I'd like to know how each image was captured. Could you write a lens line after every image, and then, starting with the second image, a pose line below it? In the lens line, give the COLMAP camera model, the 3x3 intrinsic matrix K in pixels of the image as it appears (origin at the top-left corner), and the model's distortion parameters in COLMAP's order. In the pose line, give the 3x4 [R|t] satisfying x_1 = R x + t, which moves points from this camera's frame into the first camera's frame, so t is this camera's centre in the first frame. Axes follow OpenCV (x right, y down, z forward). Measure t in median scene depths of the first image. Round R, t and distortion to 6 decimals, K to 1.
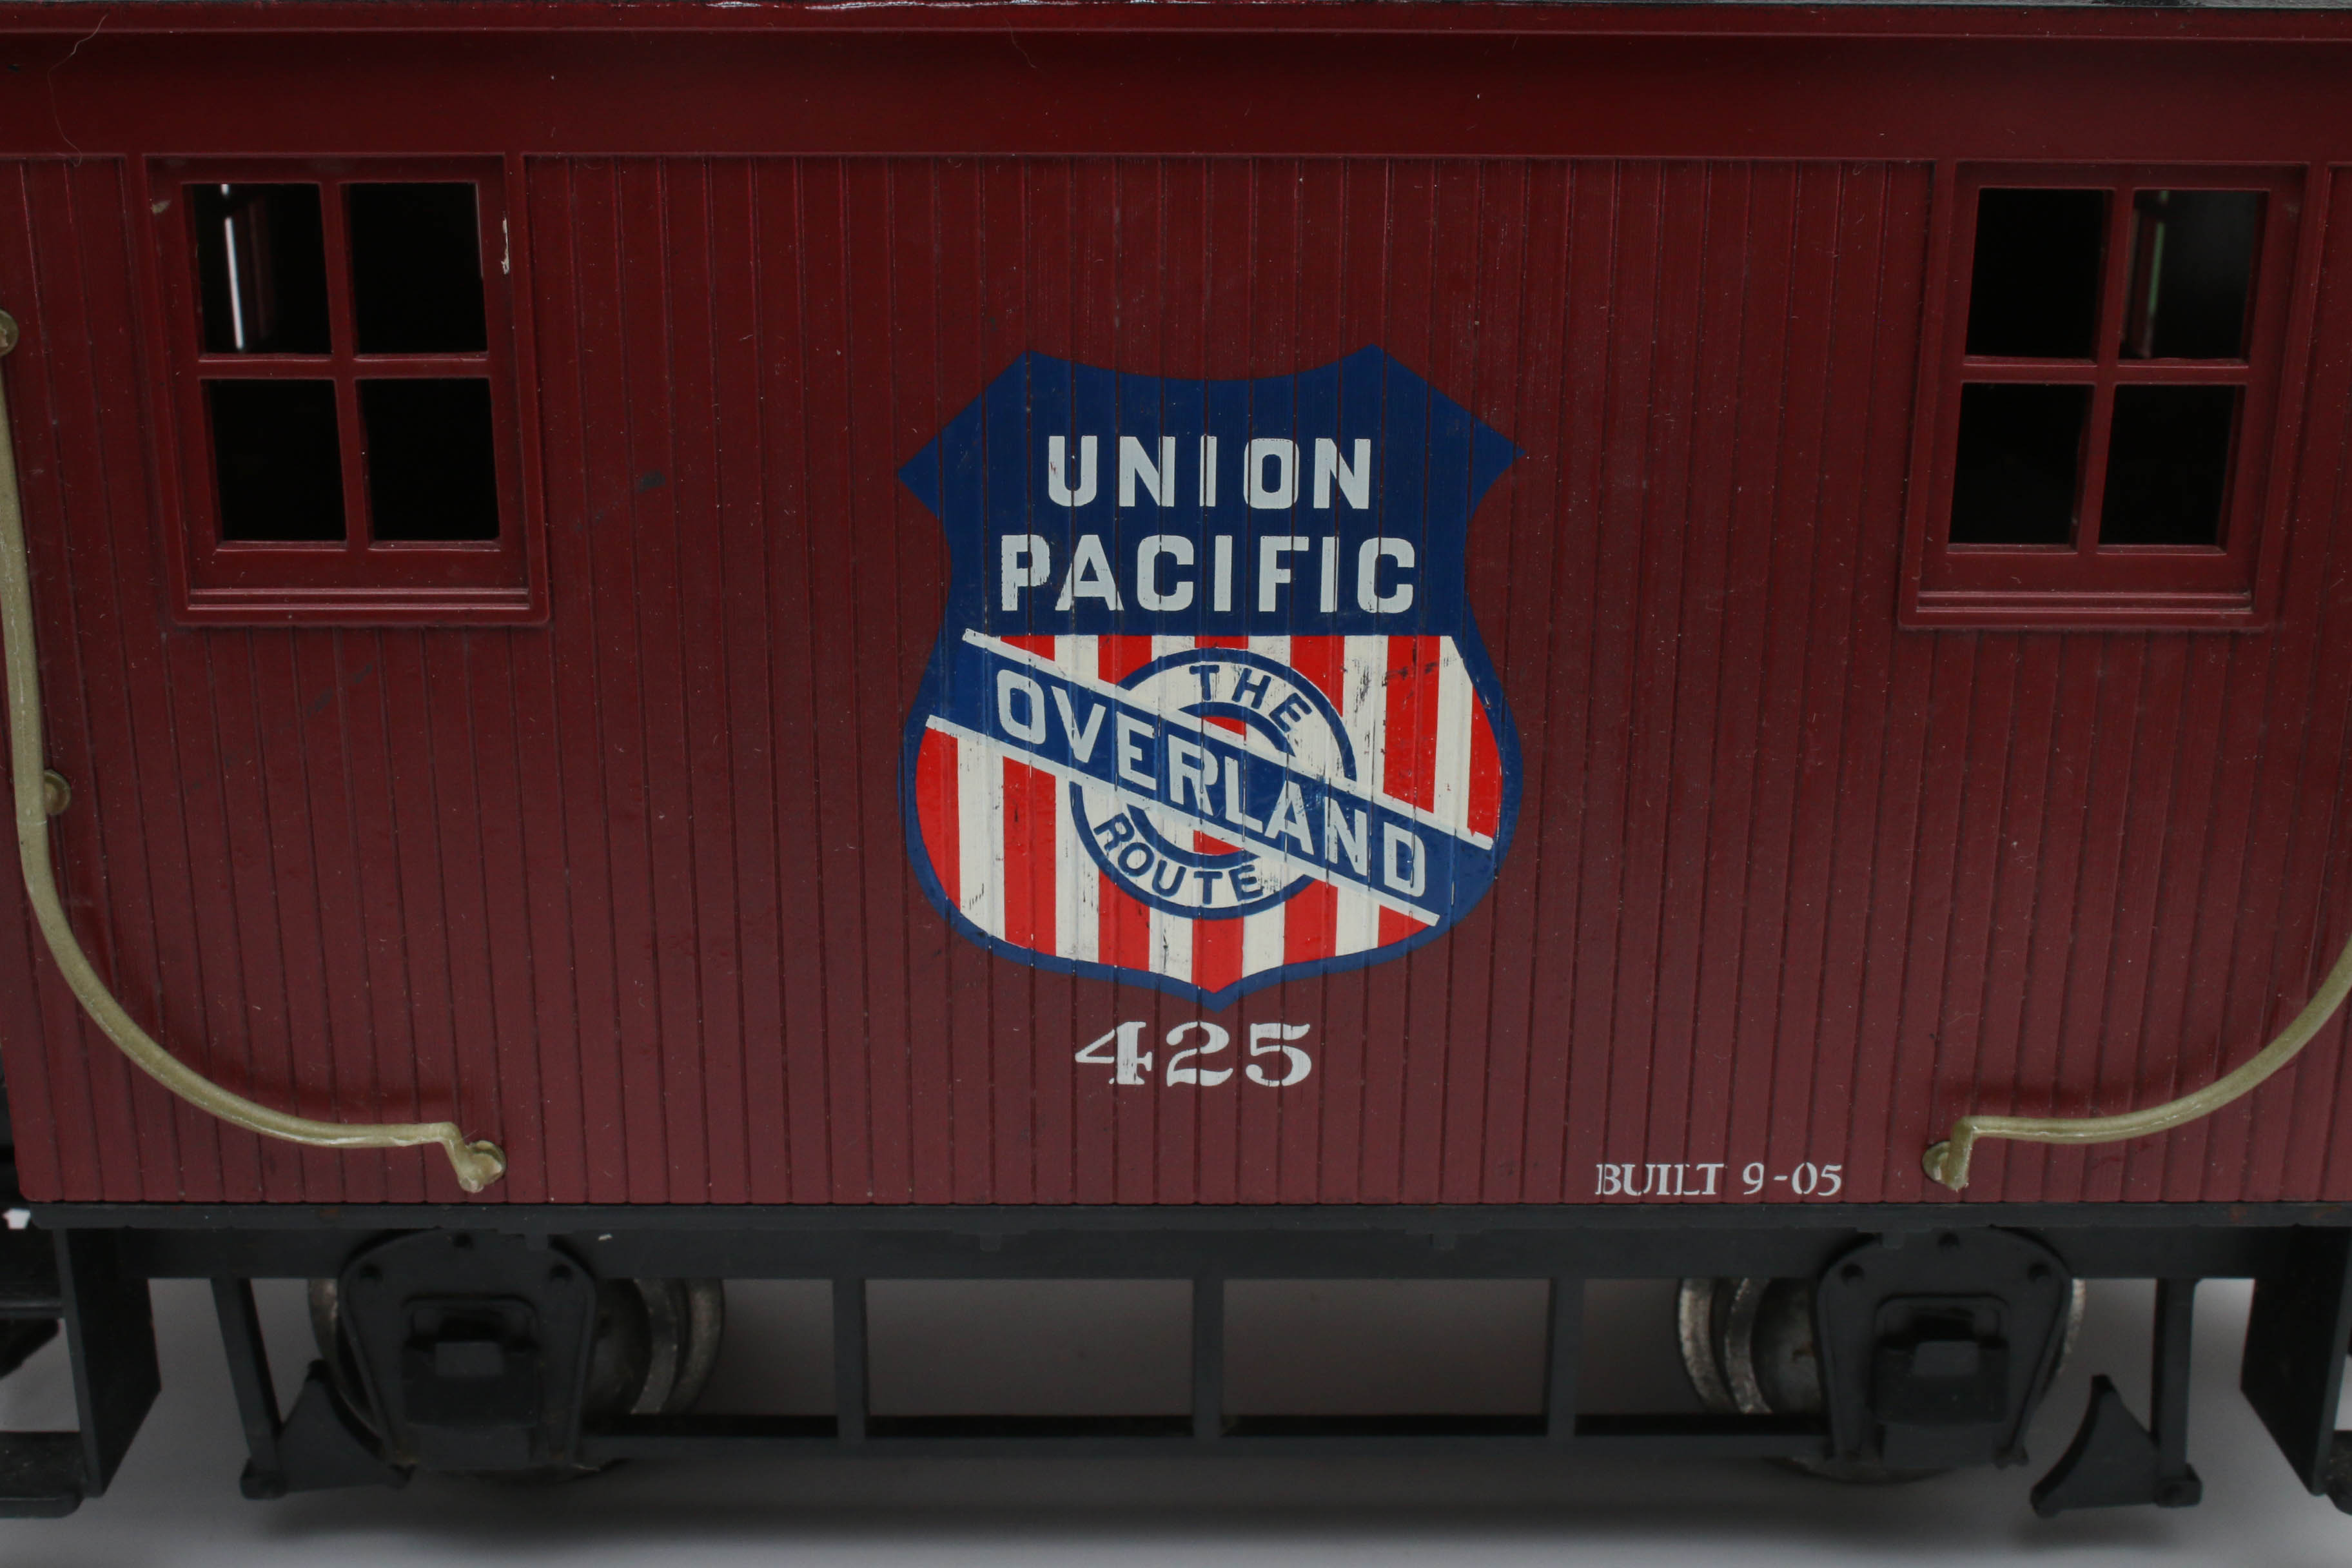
lens RADIAL K [[3199.3, 0, 1101.2], [0, 3199.3, 754.9], [0, 0, 1]] dist [-0.078286, 0.000000]
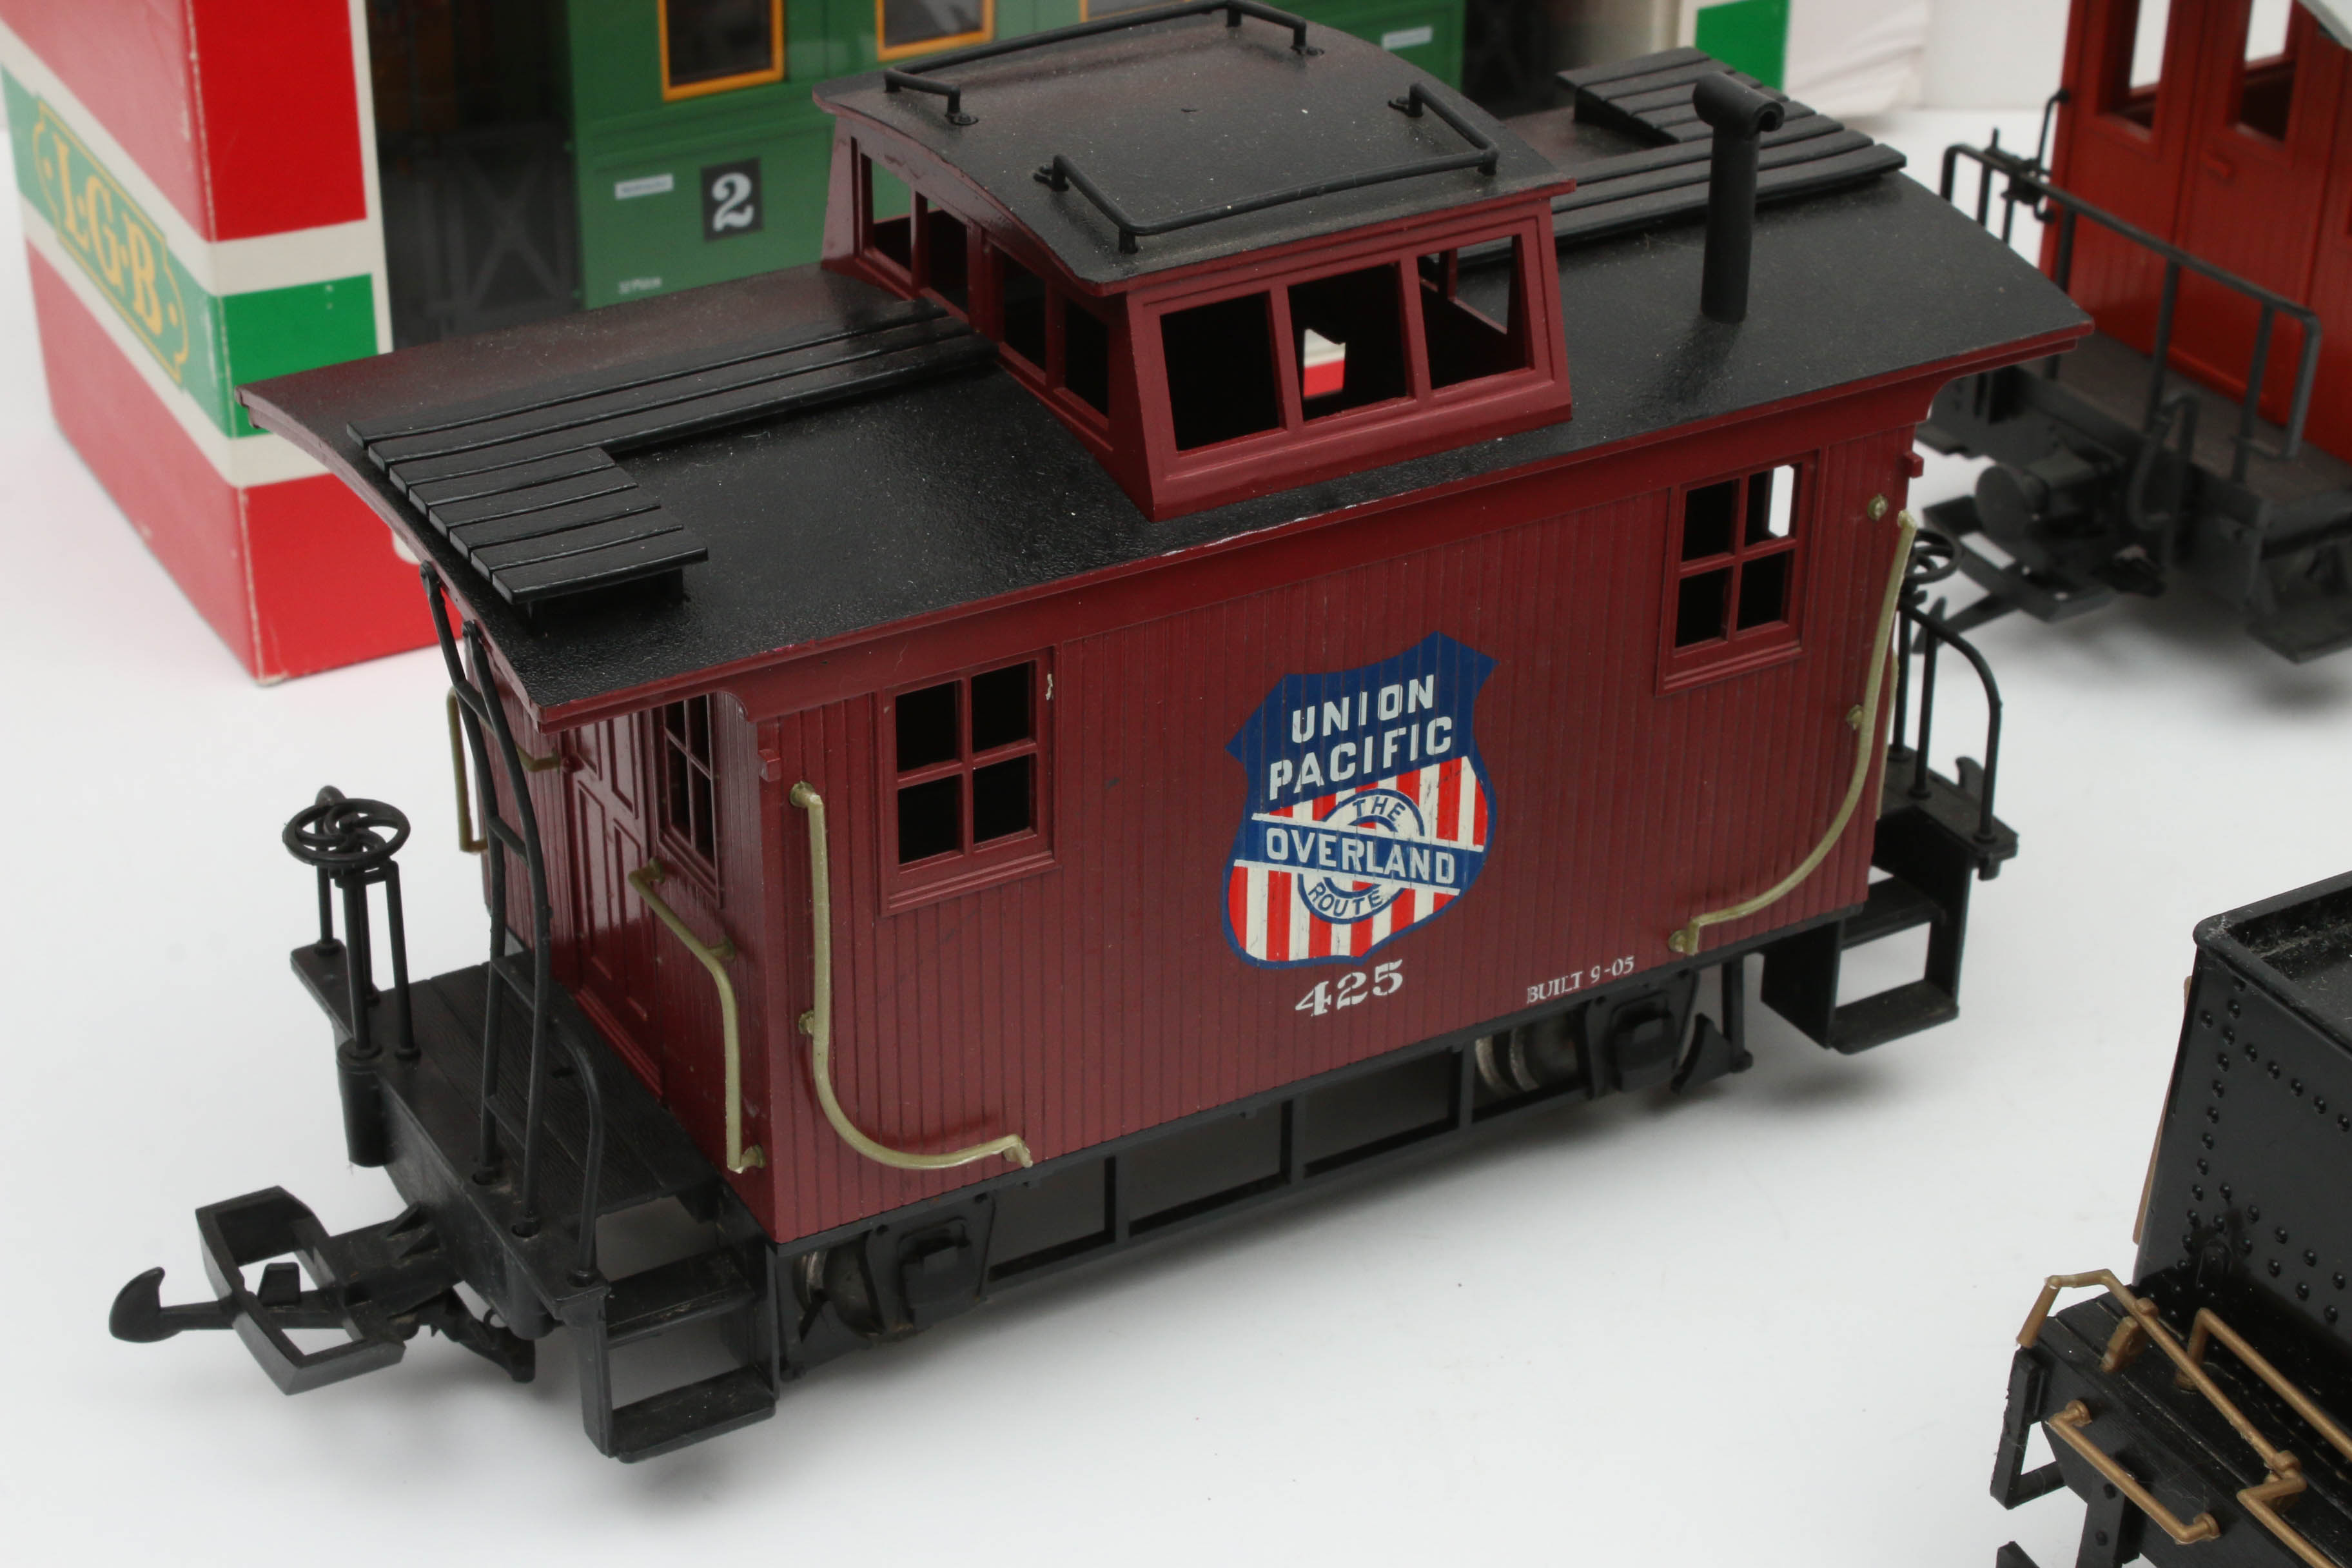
lens RADIAL K [[4328.8, 0, 1177.7], [0, 4328.8, 762.8], [0, 0, 1]] dist [0.027215, 0.000000]
pose [[0.868787, -0.237382, 0.434578, -1.169438], [0.160699, 0.965267, 0.206000, -0.594203], [-0.468385, -0.109134, 0.876759, -1.206566]]
